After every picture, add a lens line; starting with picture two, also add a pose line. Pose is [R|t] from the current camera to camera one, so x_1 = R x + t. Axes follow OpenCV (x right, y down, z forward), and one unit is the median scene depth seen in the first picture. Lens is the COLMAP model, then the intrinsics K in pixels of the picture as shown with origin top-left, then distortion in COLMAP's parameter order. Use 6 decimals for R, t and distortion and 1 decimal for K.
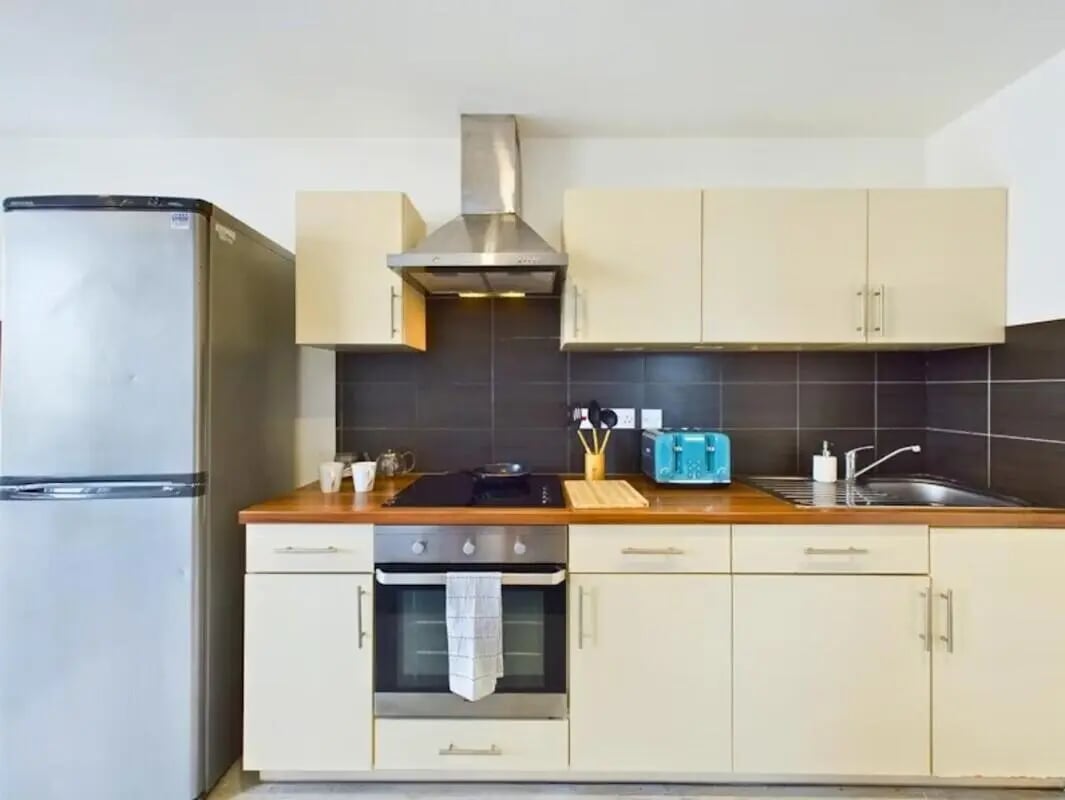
lens RADIAL K [[438.3, 0, 531.1], [0, 438.3, 388.3], [0, 0, 1]] dist [0.003358, 0.000328]
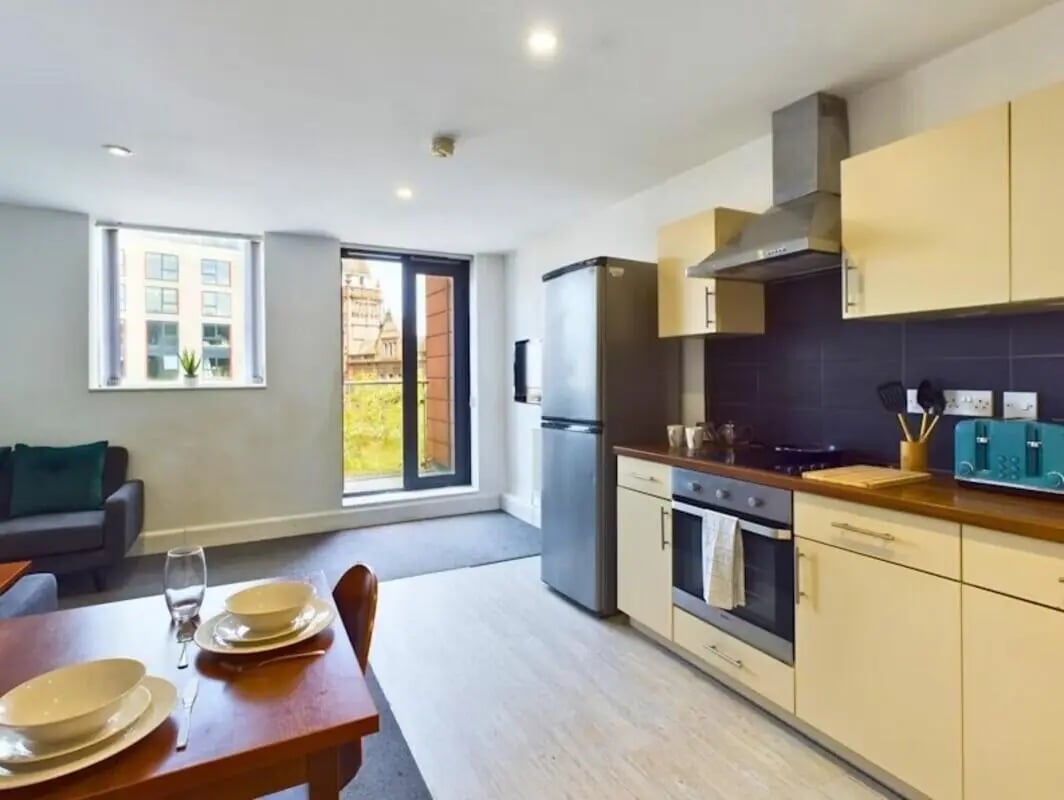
lens RADIAL K [[567.3, 0, 532.3], [0, 567.3, 375.9], [0, 0, 1]] dist [0.001122, 0.000326]
pose [[0.465063, -0.003875, -0.885269, 1.024445], [0.009890, 0.999951, 0.000818, 0.017359], [0.885223, -0.009136, 0.465078, -0.227232]]
